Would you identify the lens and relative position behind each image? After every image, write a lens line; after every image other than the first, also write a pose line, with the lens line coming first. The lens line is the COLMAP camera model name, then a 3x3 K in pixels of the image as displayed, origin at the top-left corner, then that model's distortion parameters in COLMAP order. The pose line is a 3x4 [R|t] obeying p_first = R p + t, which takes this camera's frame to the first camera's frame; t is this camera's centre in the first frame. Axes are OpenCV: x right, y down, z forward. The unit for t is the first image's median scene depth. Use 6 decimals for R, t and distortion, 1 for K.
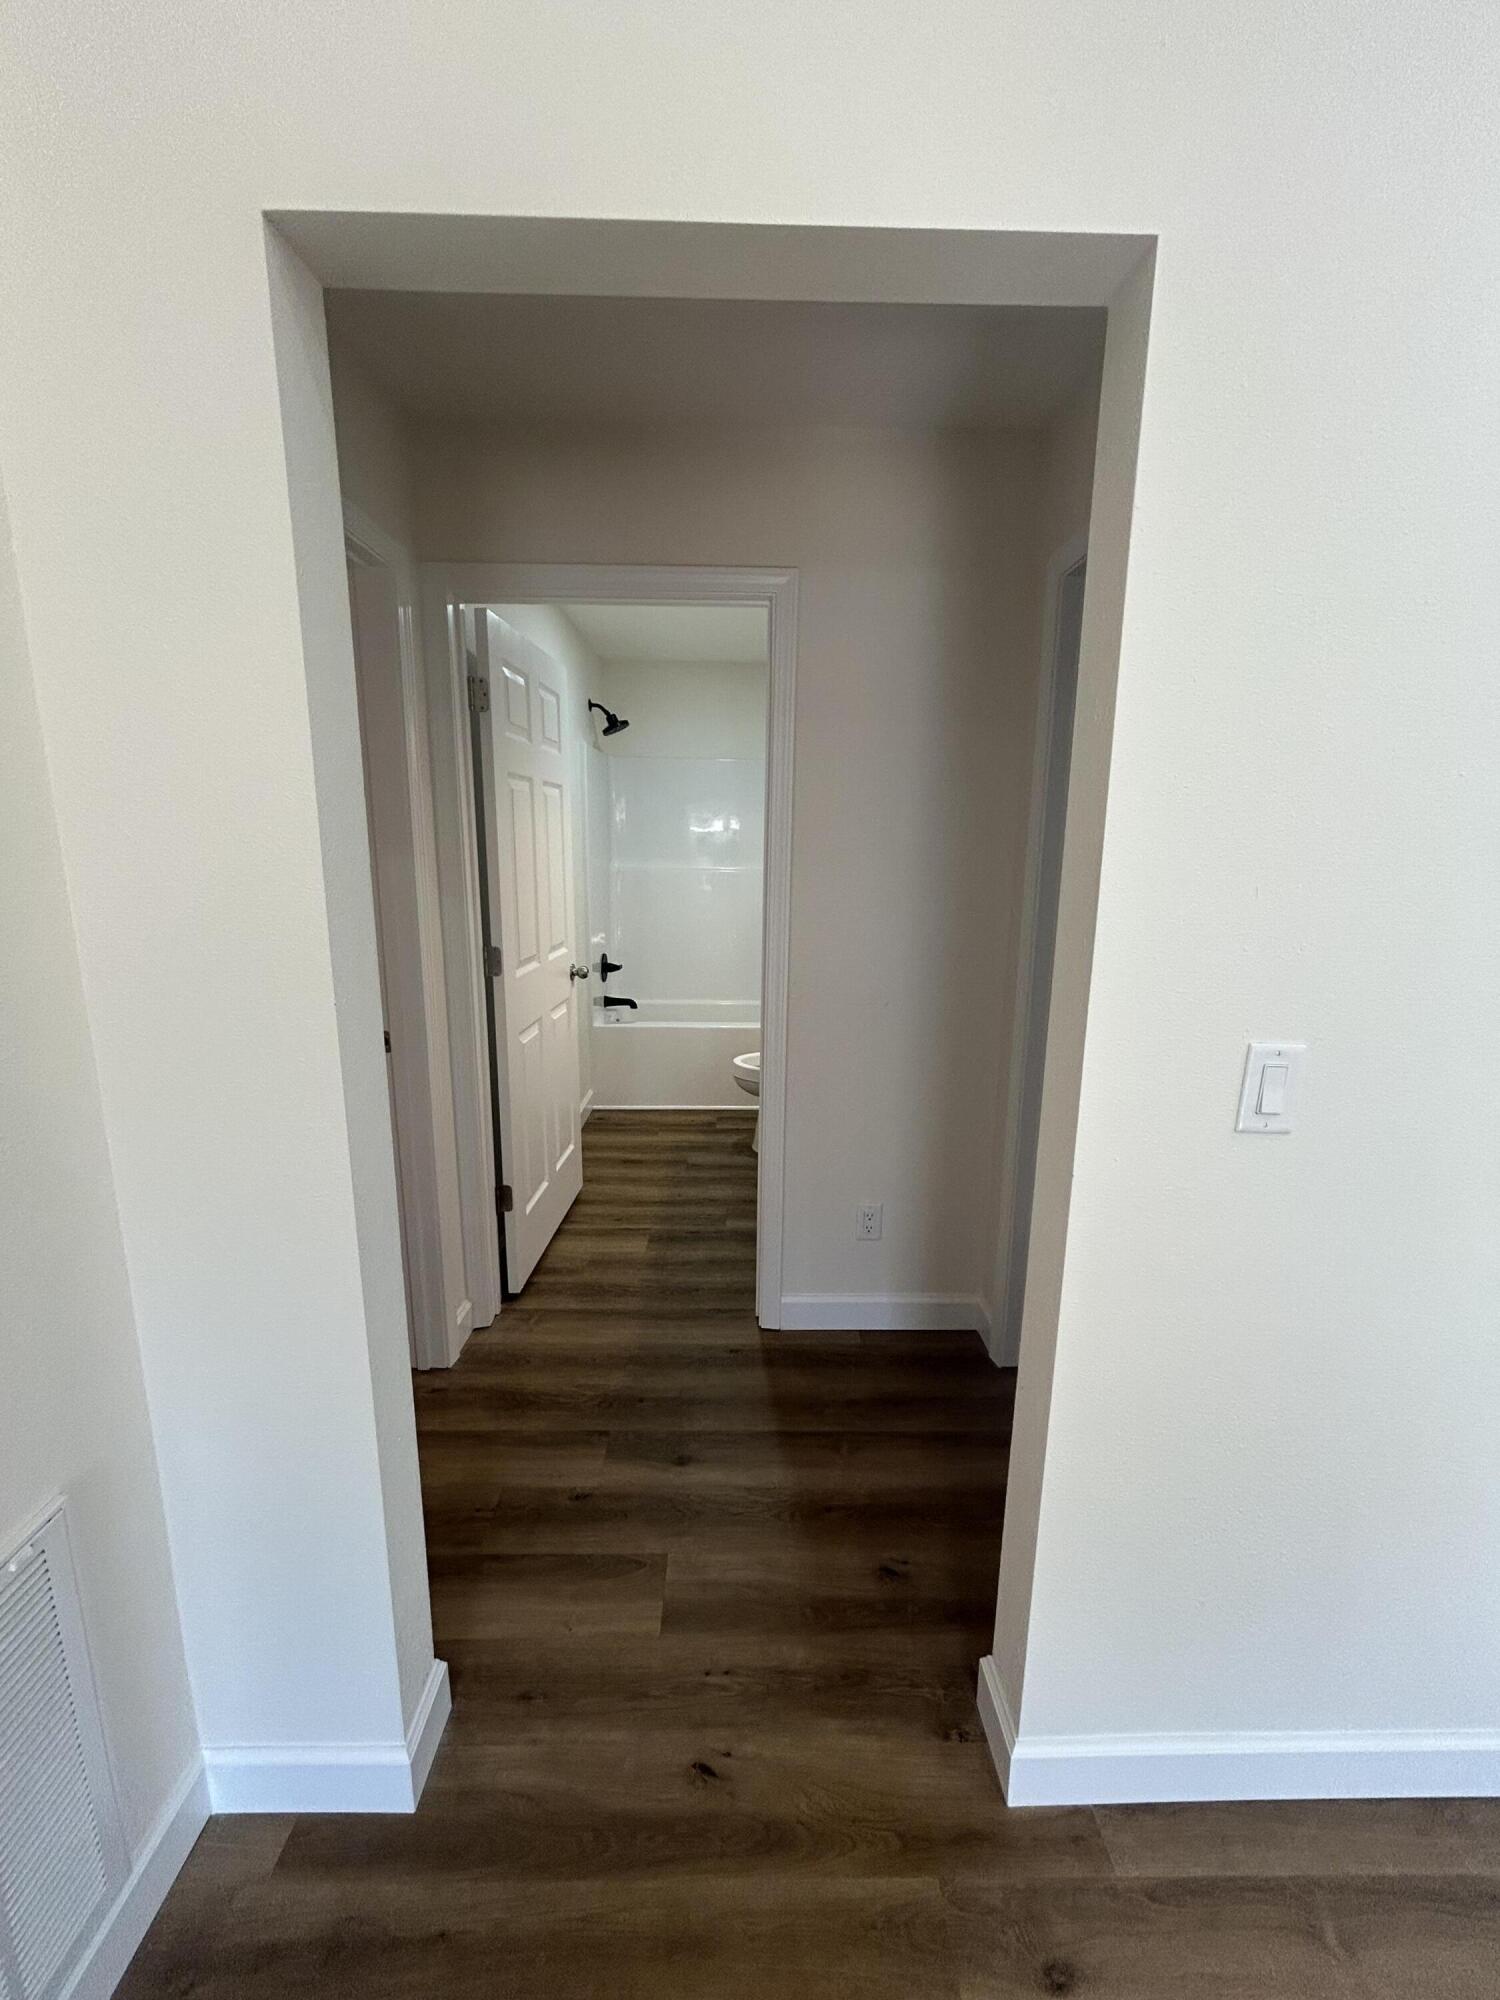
lens RADIAL K [[807.4, 0, 745.1], [0, 807.4, 993.7], [0, 0, 1]] dist [0.000436, 0.000348]
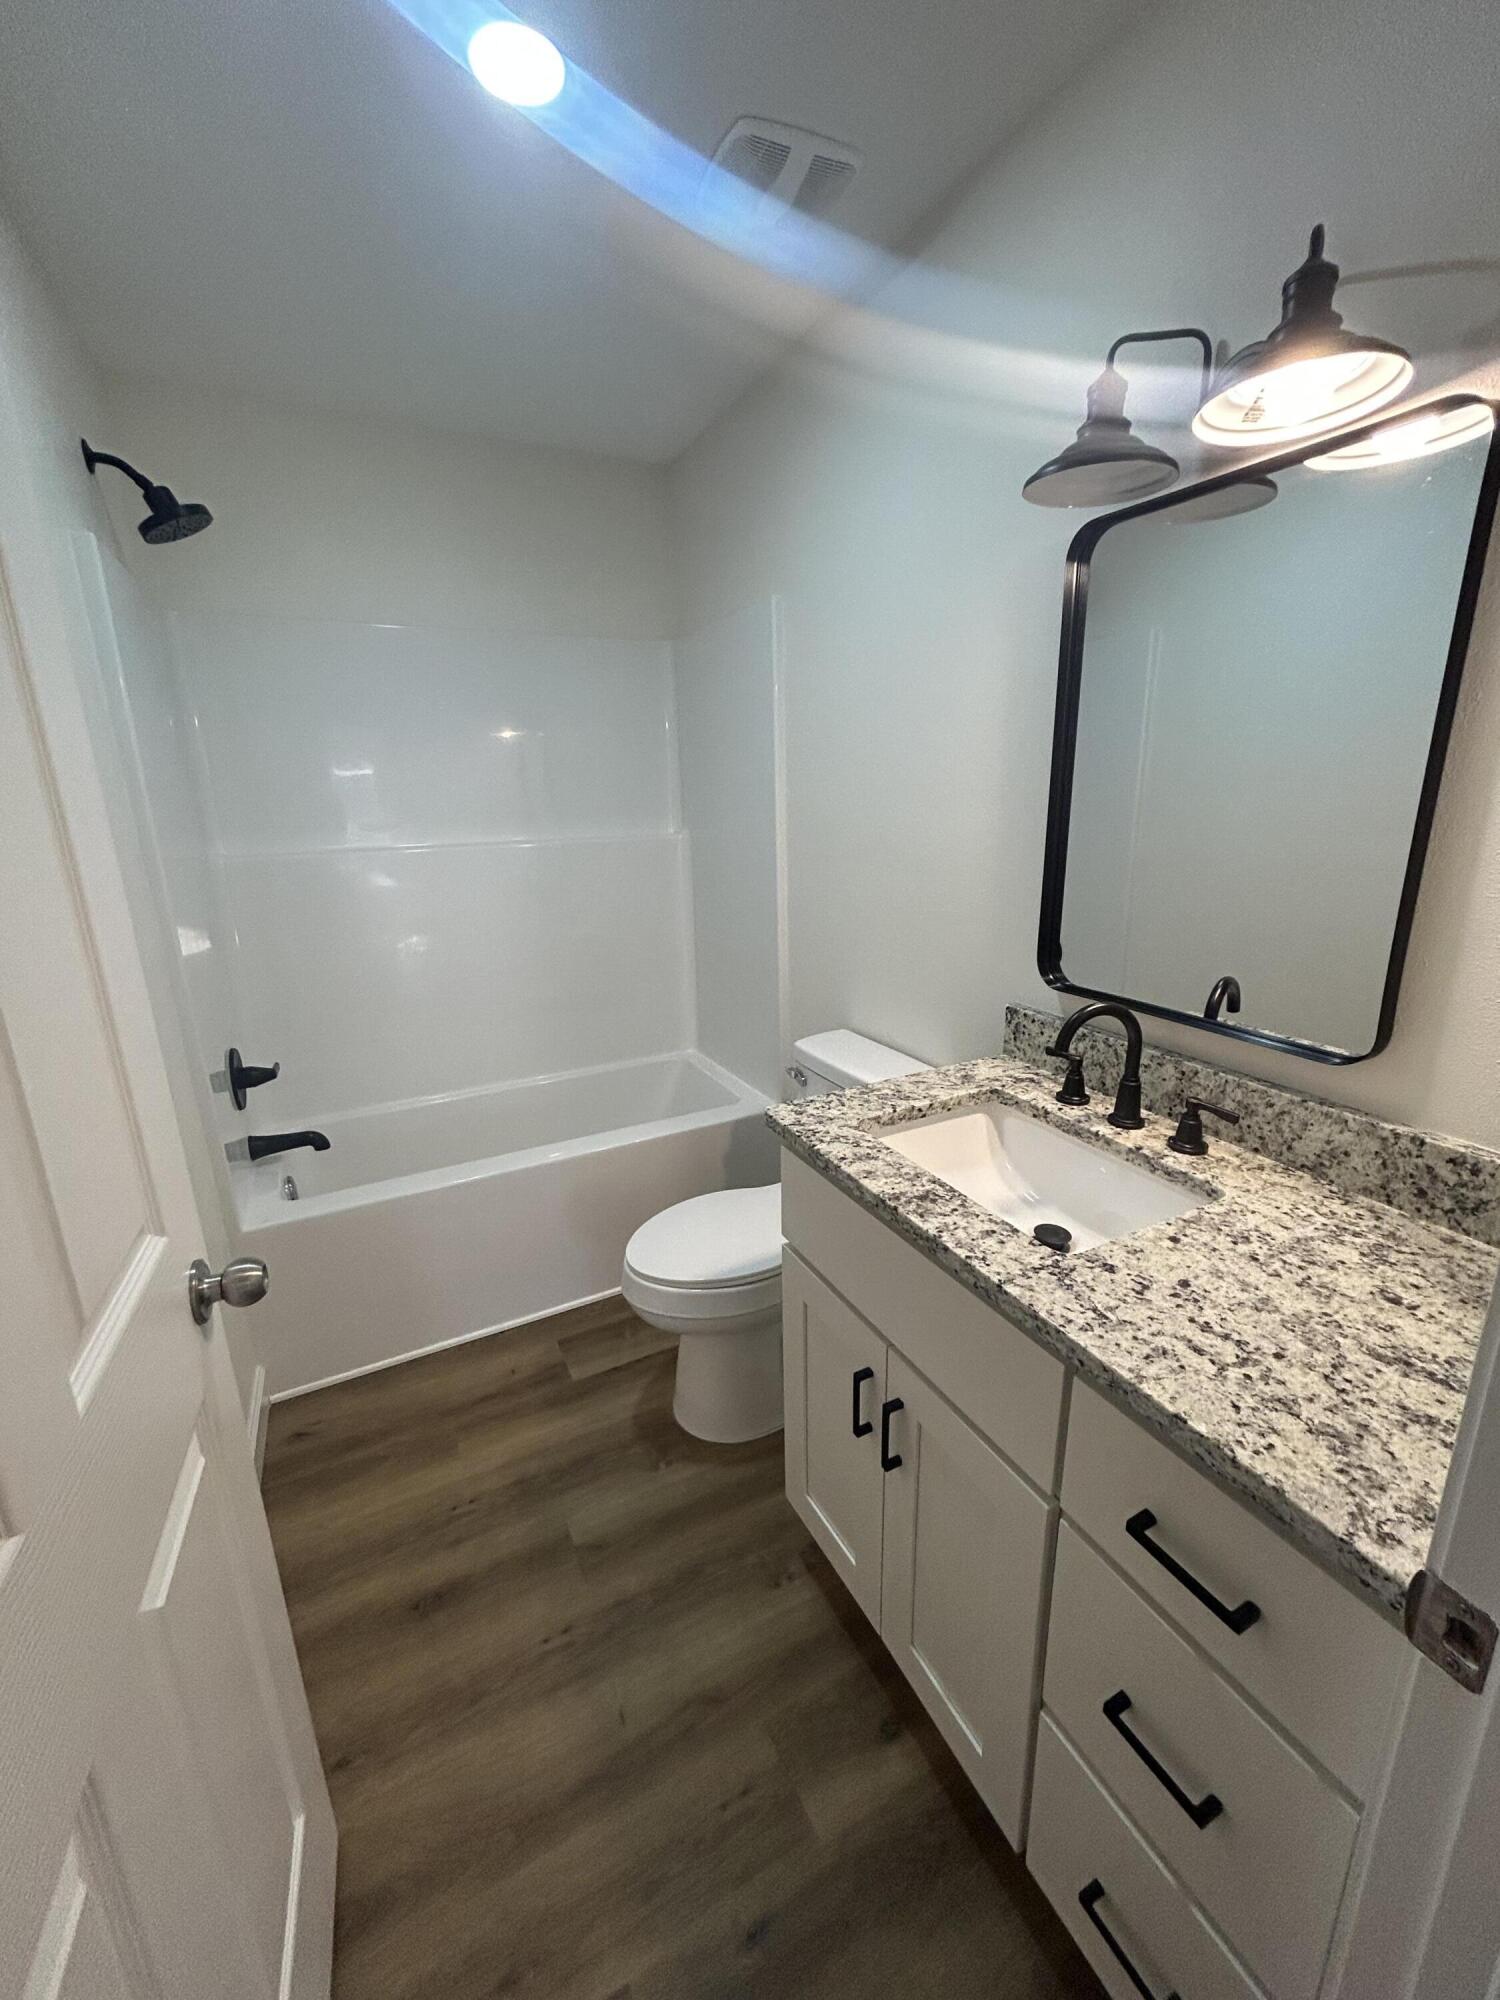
lens RADIAL K [[807.4, 0, 745.1], [0, 807.4, 993.7], [0, 0, 1]] dist [0.000436, 0.000348]
pose [[0.895901, -0.147893, 0.418913, -0.107557], [0.123150, 0.988683, 0.085671, -0.089518], [-0.426843, -0.025164, 0.903976, 0.494338]]
